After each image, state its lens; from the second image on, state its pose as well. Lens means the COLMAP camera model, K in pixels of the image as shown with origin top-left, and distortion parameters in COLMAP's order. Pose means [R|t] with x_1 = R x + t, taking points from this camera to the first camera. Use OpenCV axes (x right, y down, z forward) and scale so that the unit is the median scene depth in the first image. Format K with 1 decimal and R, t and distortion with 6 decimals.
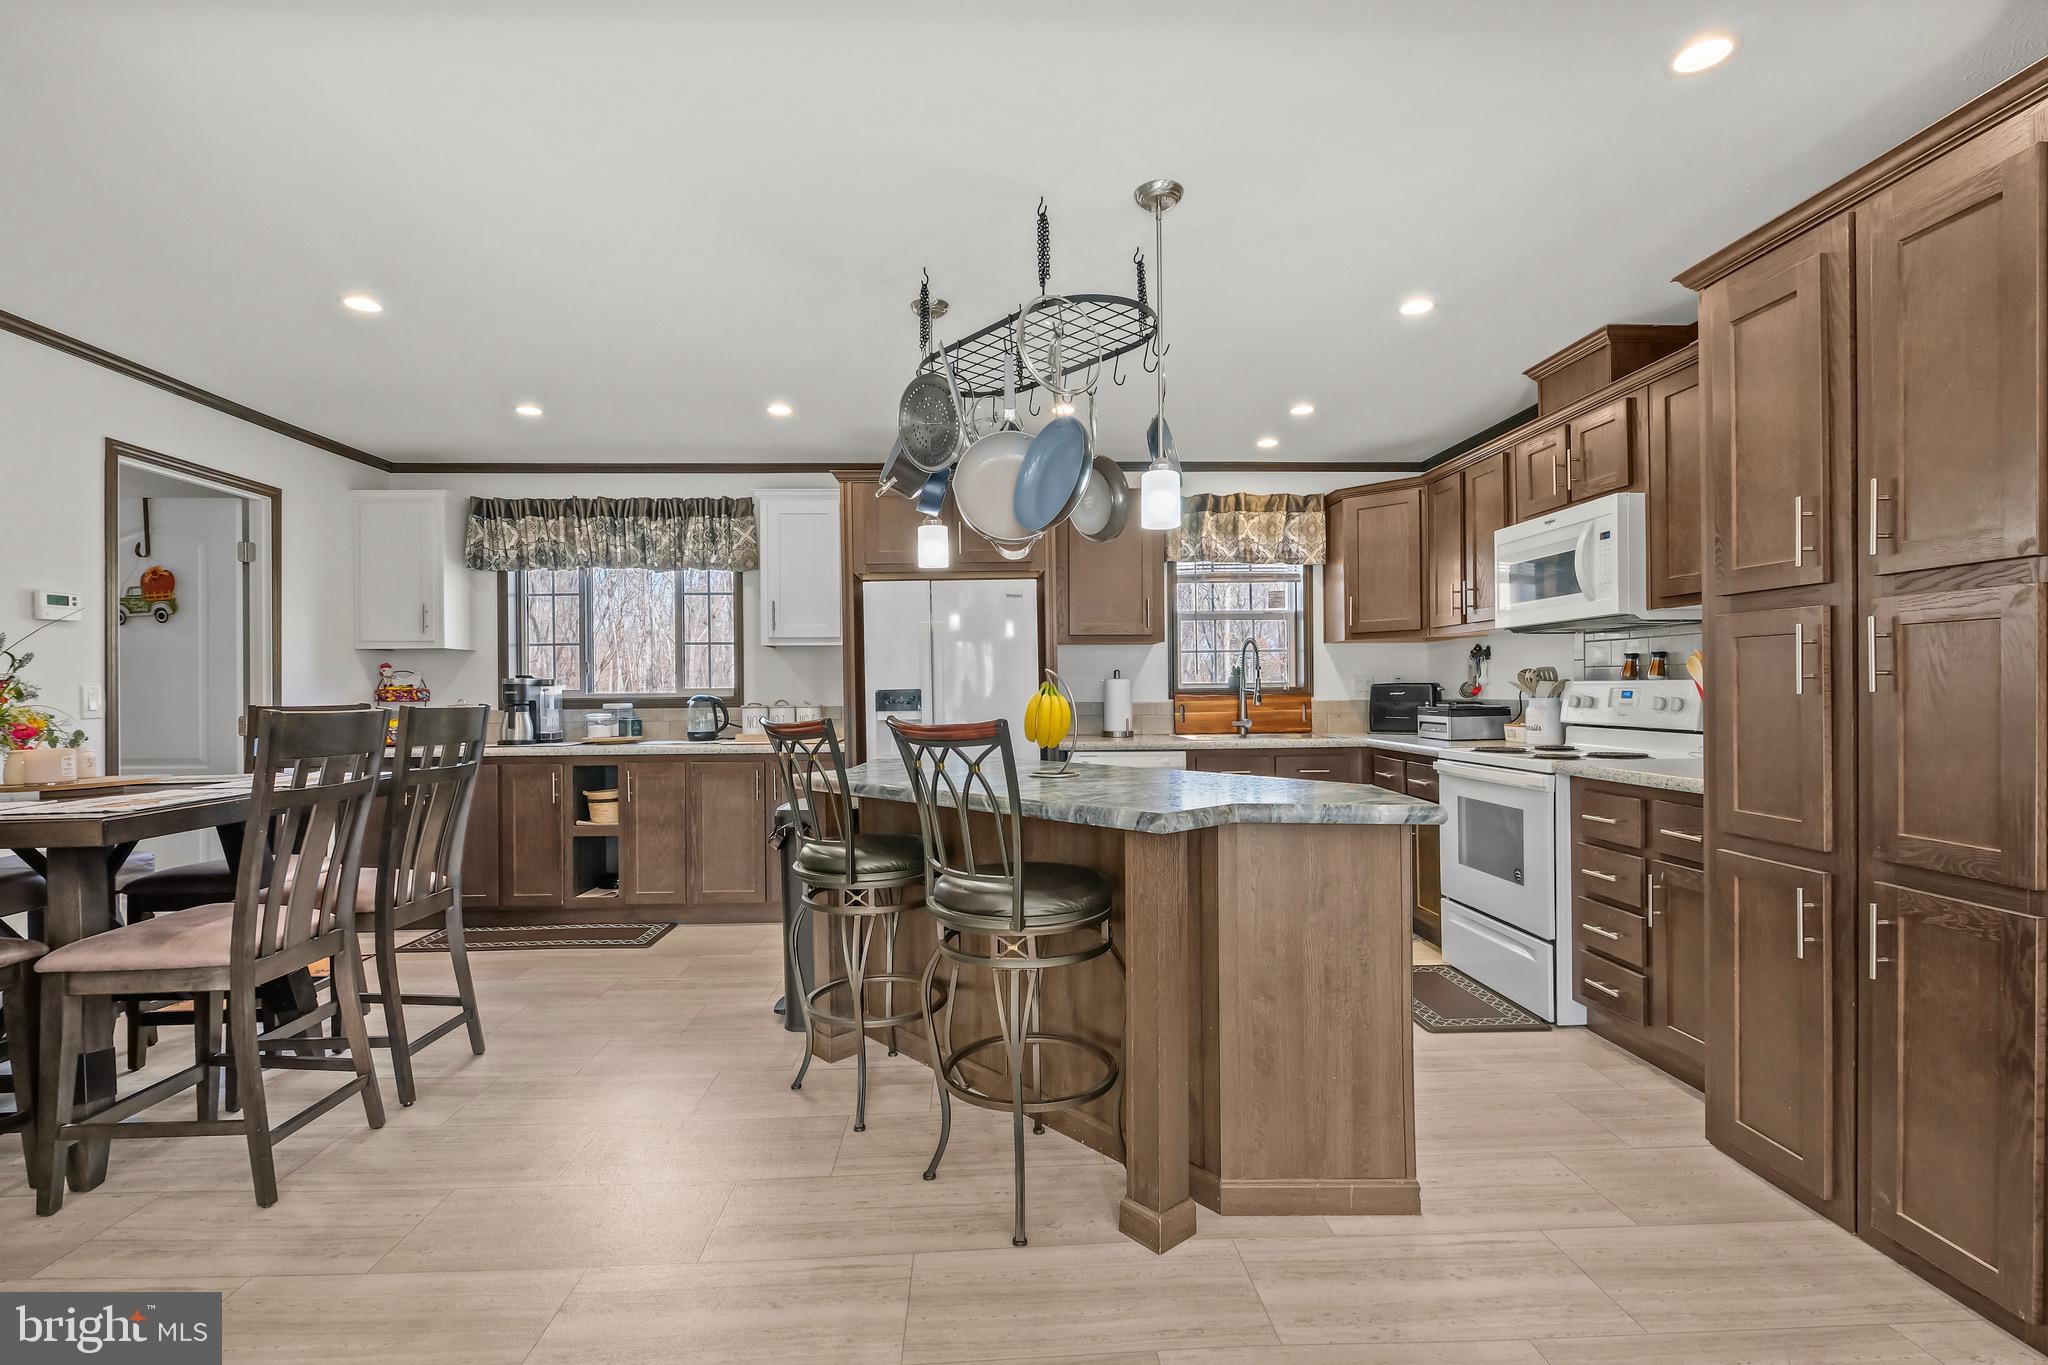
lens RADIAL K [[1025.7, 0, 1025.0], [0, 1025.7, 690.0], [0, 0, 1]] dist [0.000853, 0.000151]
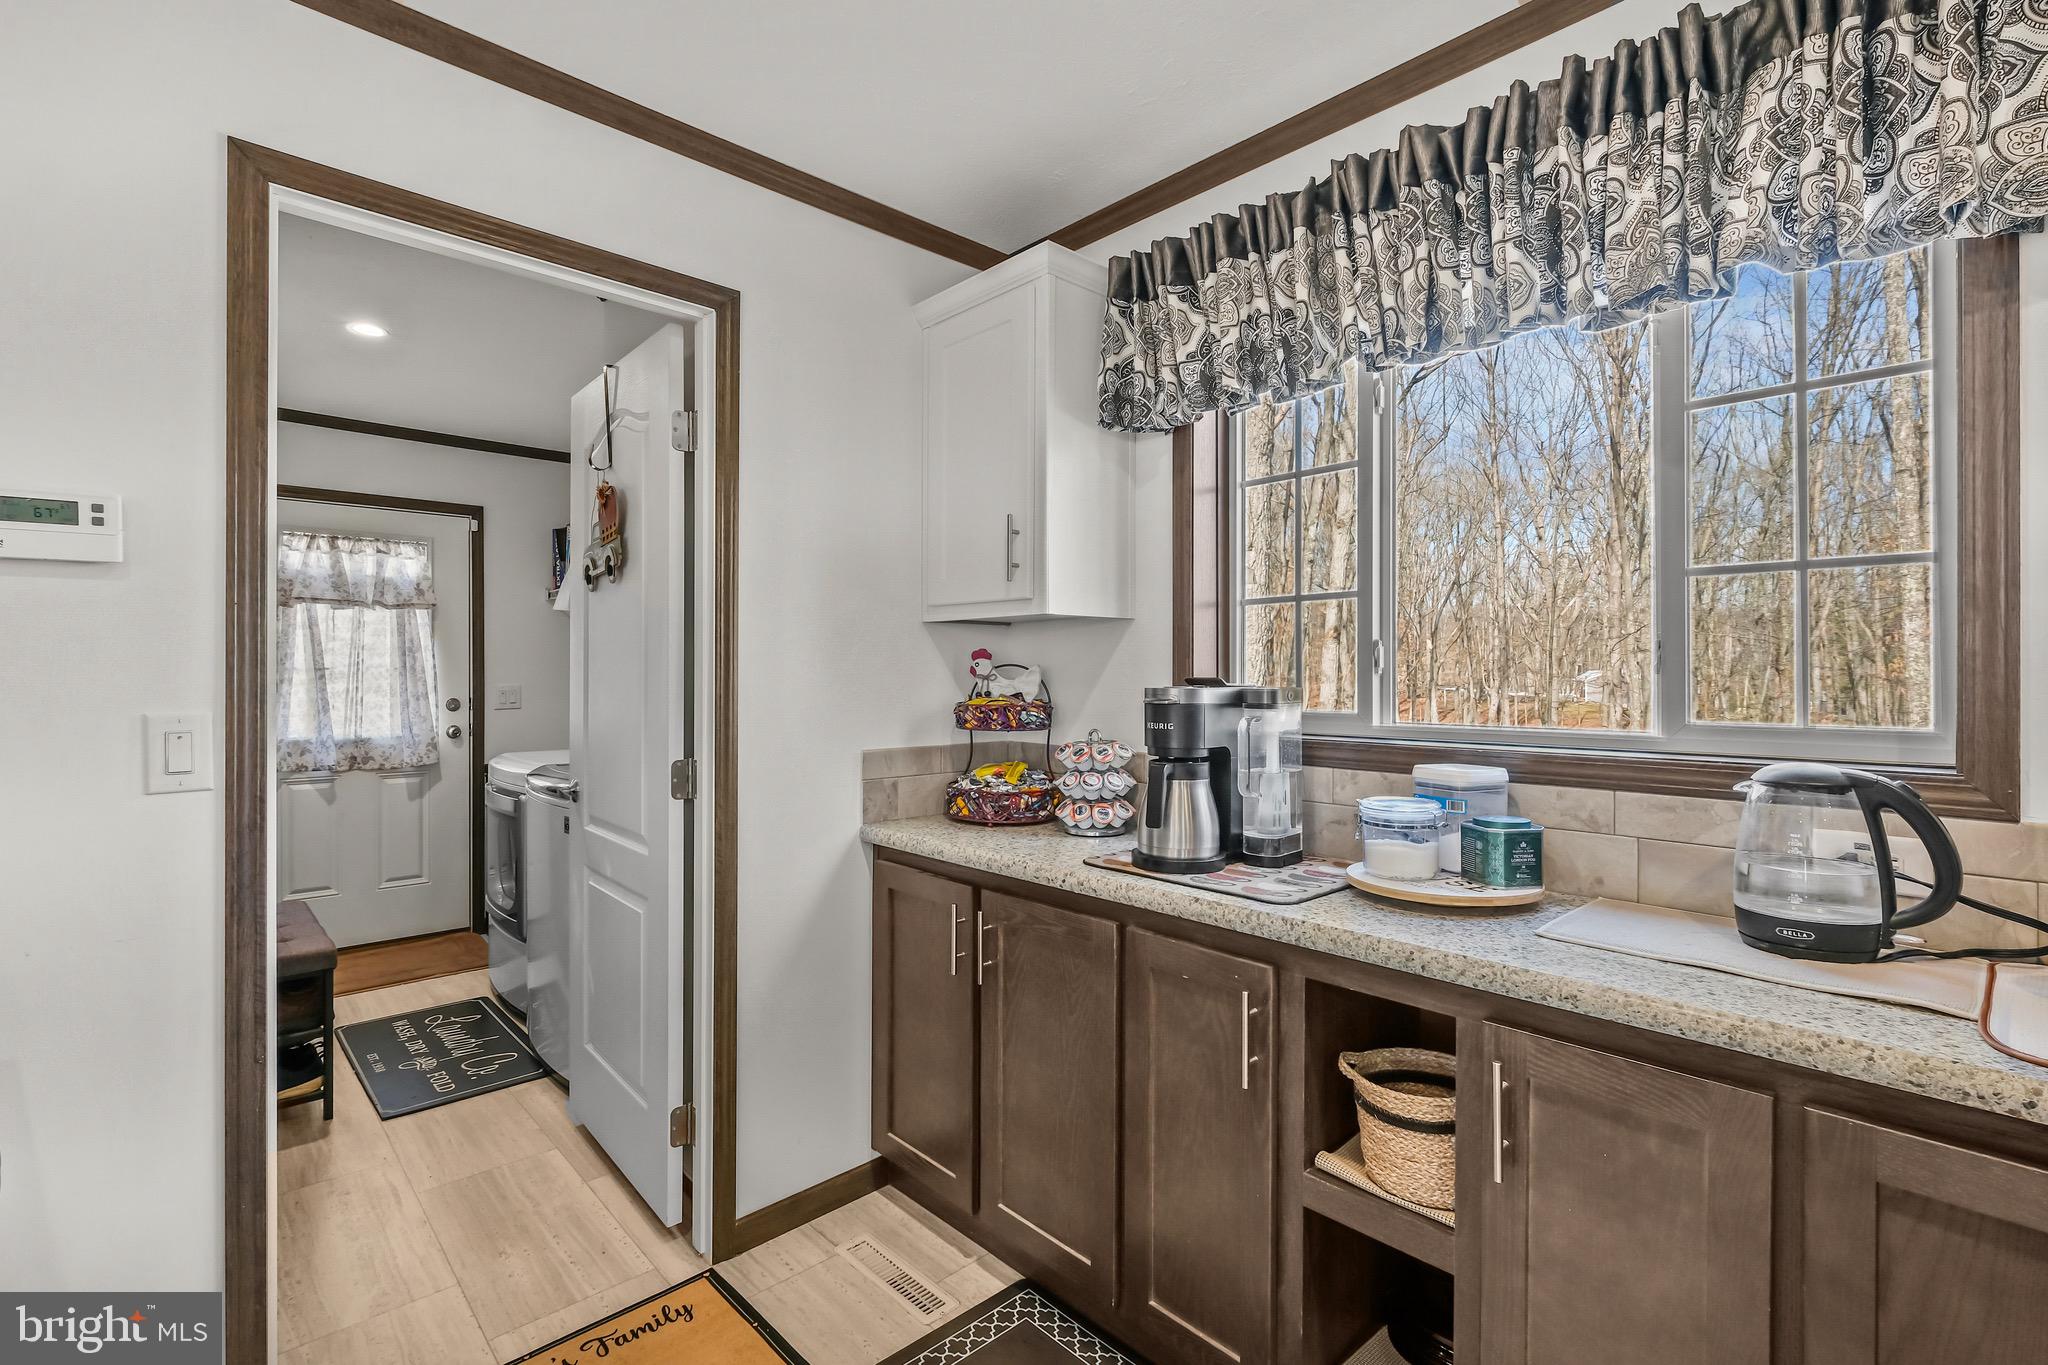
lens RADIAL K [[884.1, 0, 1023.5], [0, 884.1, 673.7], [0, 0, 1]] dist [0.000352, -0.000333]
pose [[0.663579, 0.009823, -0.748041, -0.285210], [-0.004173, 0.999947, 0.009430, -0.018511], [0.748094, -0.003136, 0.663585, 0.725506]]
